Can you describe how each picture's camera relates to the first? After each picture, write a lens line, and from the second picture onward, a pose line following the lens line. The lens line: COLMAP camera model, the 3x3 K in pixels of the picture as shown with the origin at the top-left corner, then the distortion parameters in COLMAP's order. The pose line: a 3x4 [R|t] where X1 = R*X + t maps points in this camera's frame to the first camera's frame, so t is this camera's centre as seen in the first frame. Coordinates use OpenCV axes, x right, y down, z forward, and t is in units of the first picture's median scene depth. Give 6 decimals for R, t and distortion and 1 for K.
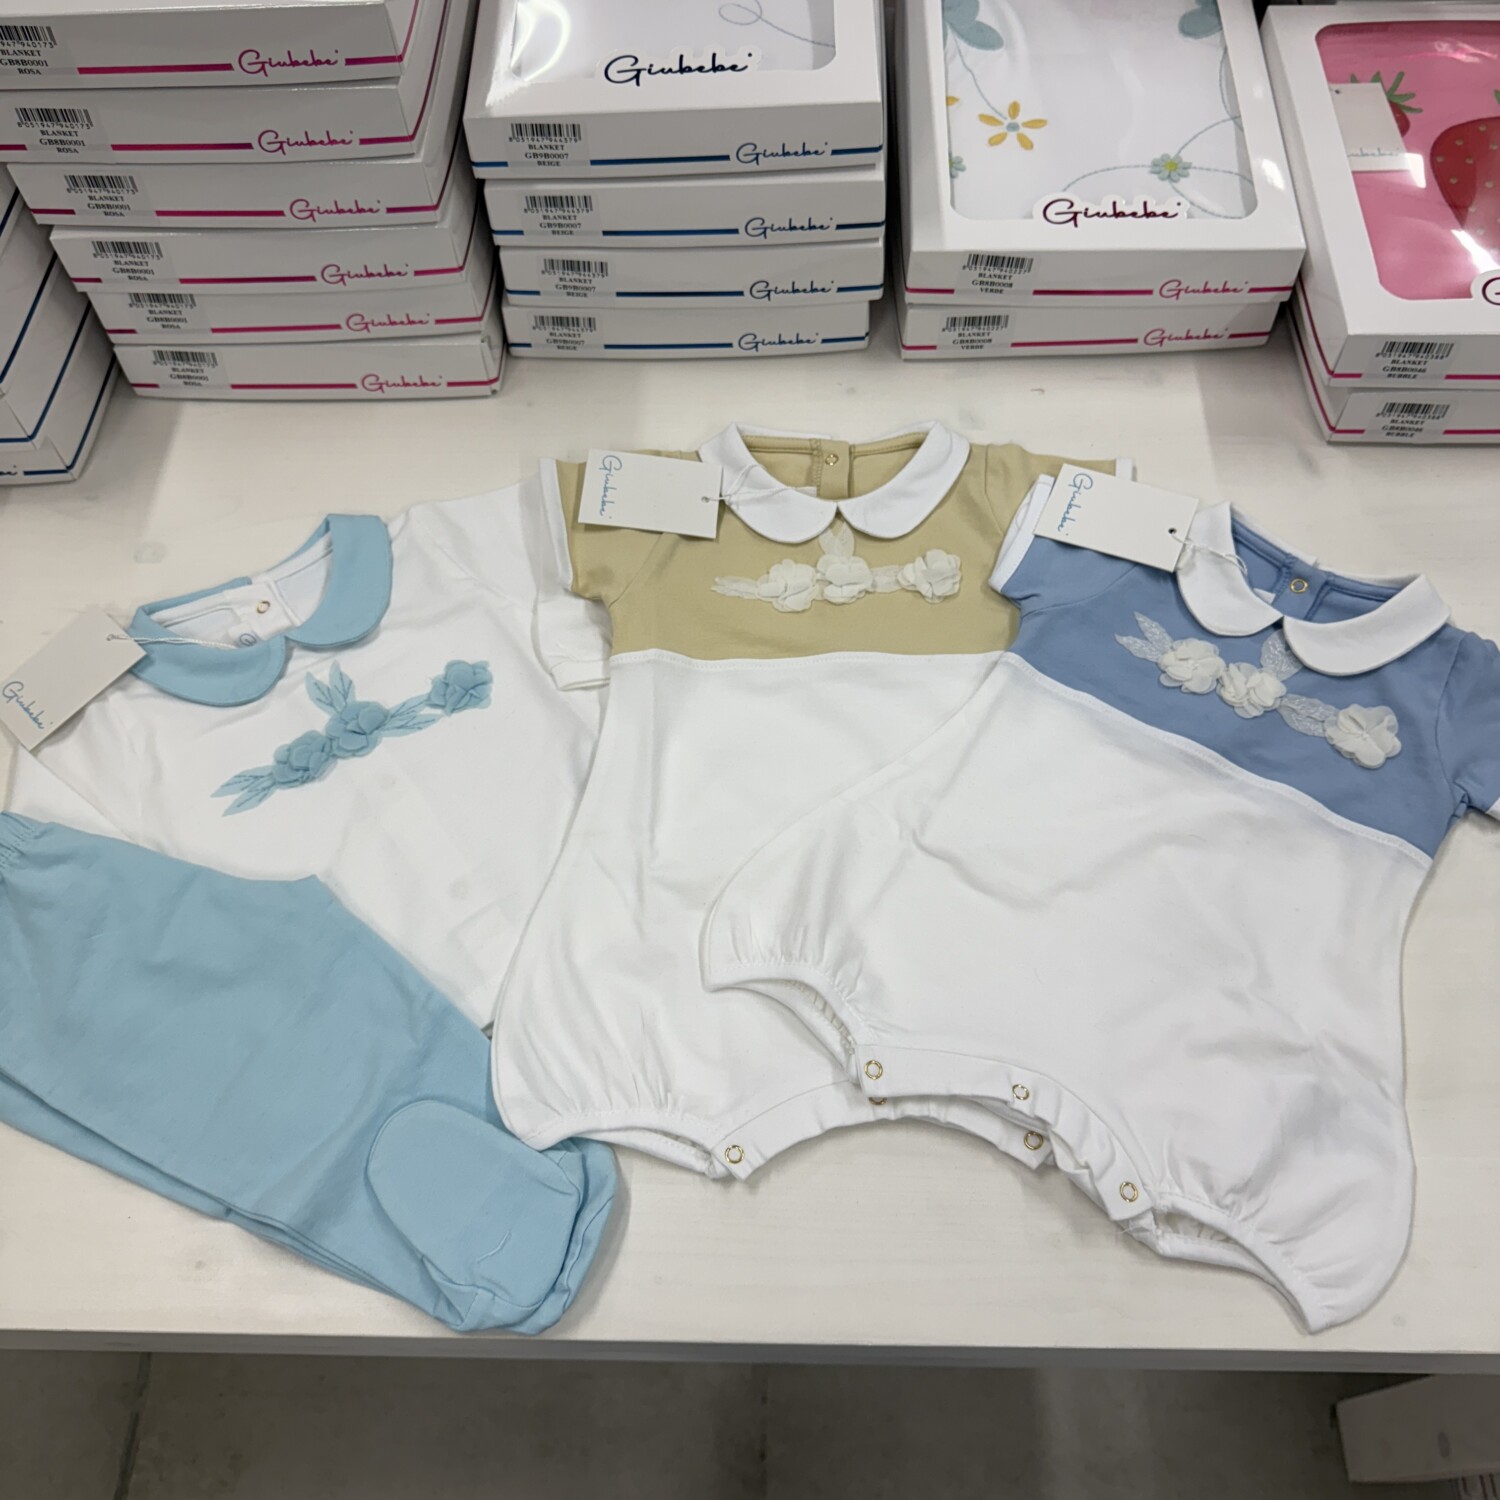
lens RADIAL K [[1489.1, 0, 745.6], [0, 1489.1, 752.6], [0, 0, 1]] dist [0.059975, -0.127547]
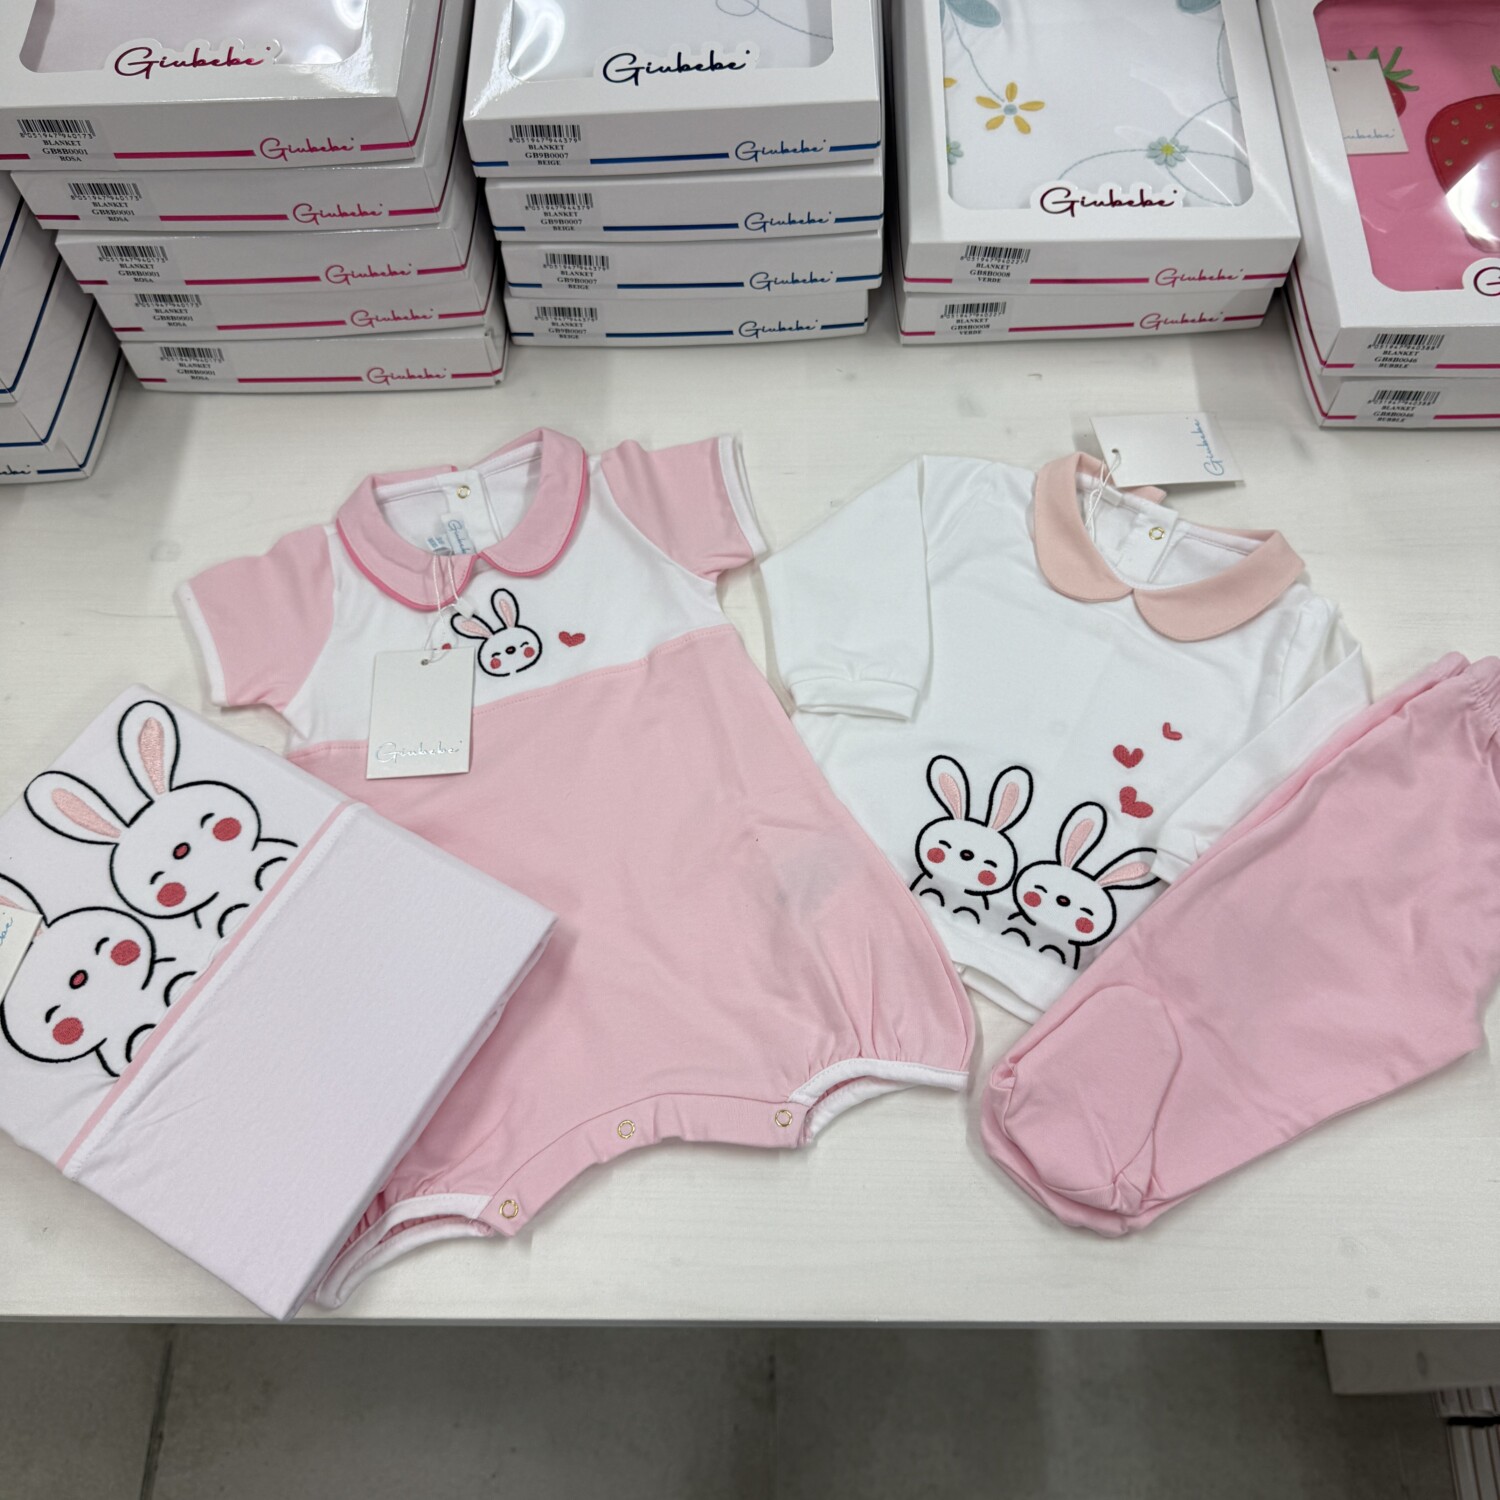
lens RADIAL K [[1489.1, 0, 745.6], [0, 1489.1, 752.6], [0, 0, 1]] dist [0.059975, -0.127547]
pose [[0.999928, -0.011953, 0.001259, -0.005066], [0.011847, 0.997853, 0.064417, -0.057594], [-0.002027, -0.064397, 0.997922, -0.027861]]
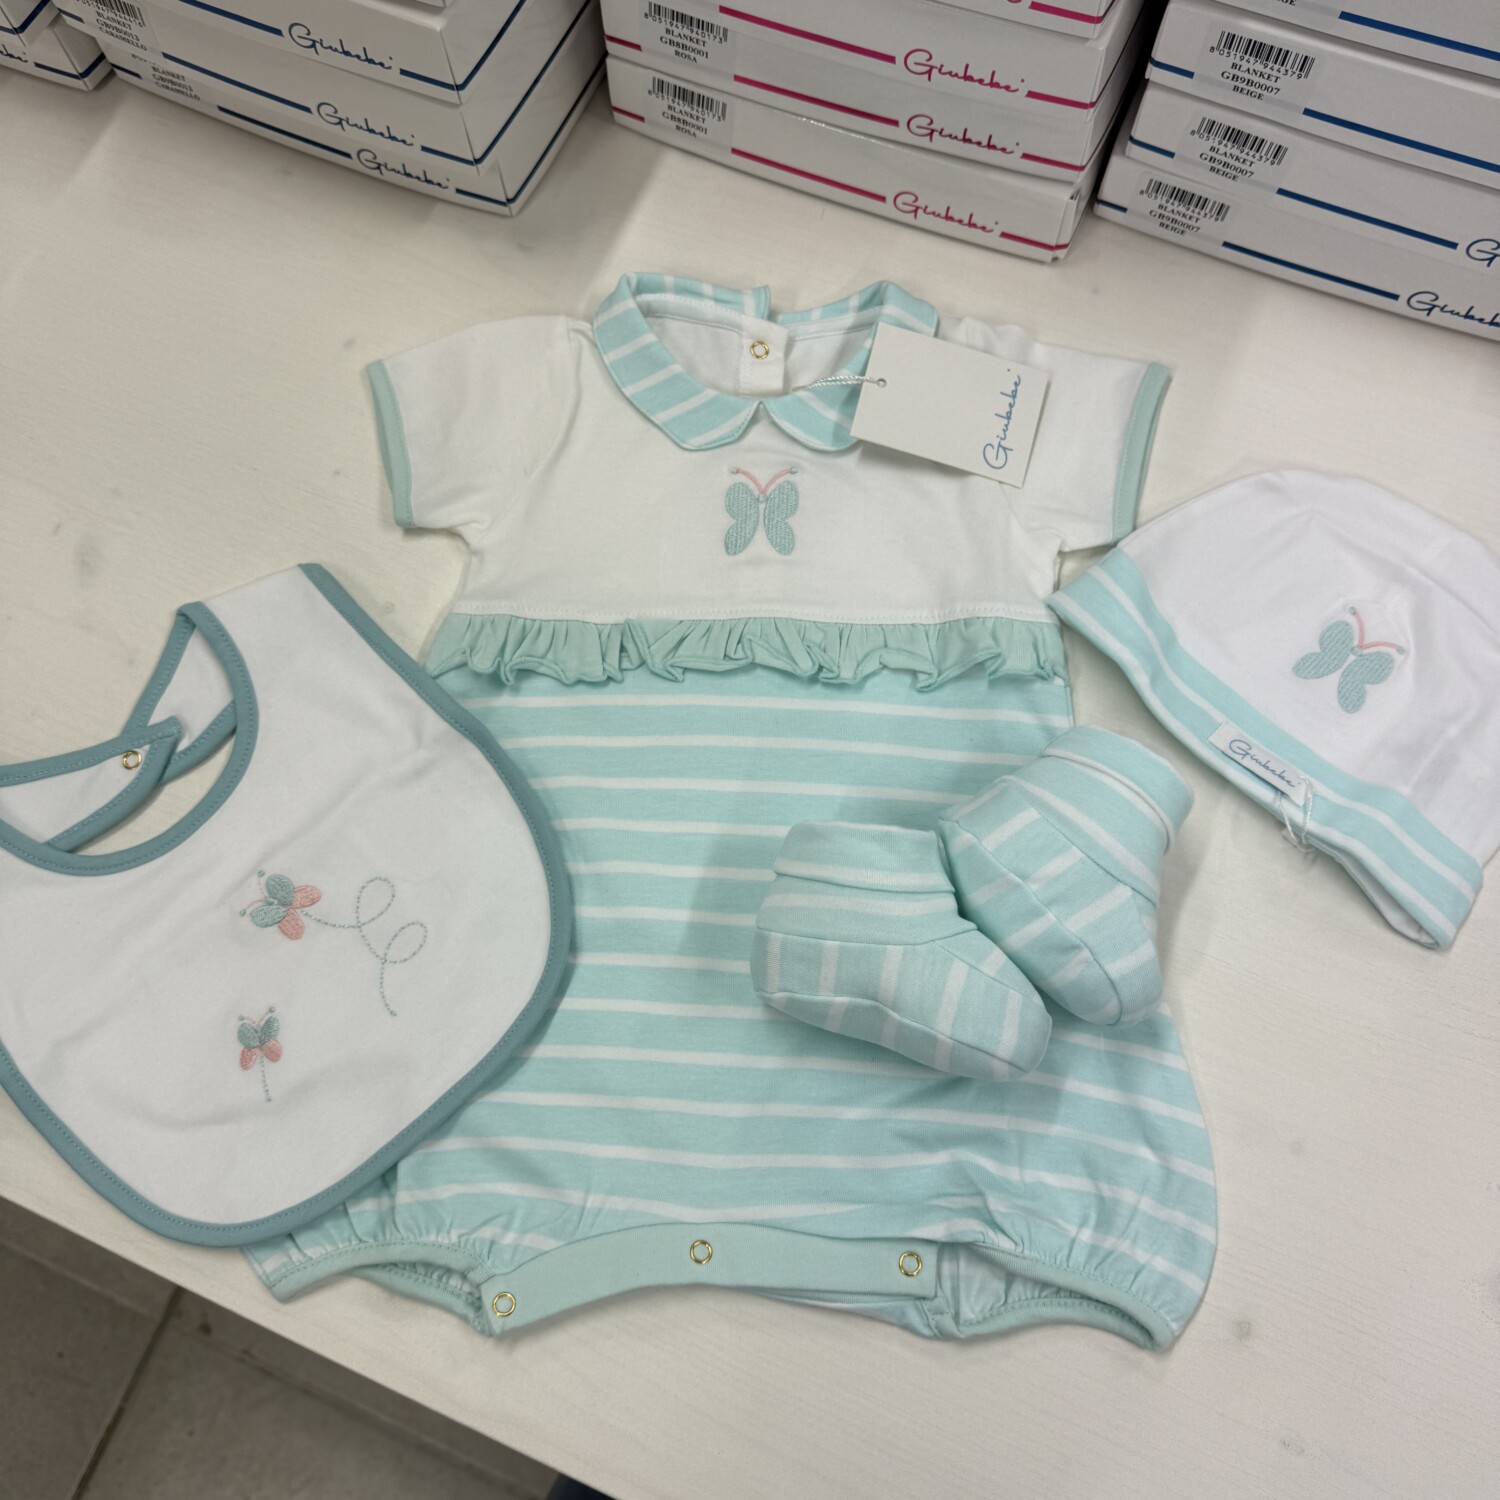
lens RADIAL K [[1496.5, 0, 718.7], [0, 1496.5, 751.4], [0, 0, 1]] dist [0.046985, -0.086960]
pose [[0.926596, 0.353525, -0.128218, -0.149262], [-0.316233, 0.917012, 0.243078, -0.154848], [0.203512, -0.184688, 0.961495, 0.213804]]
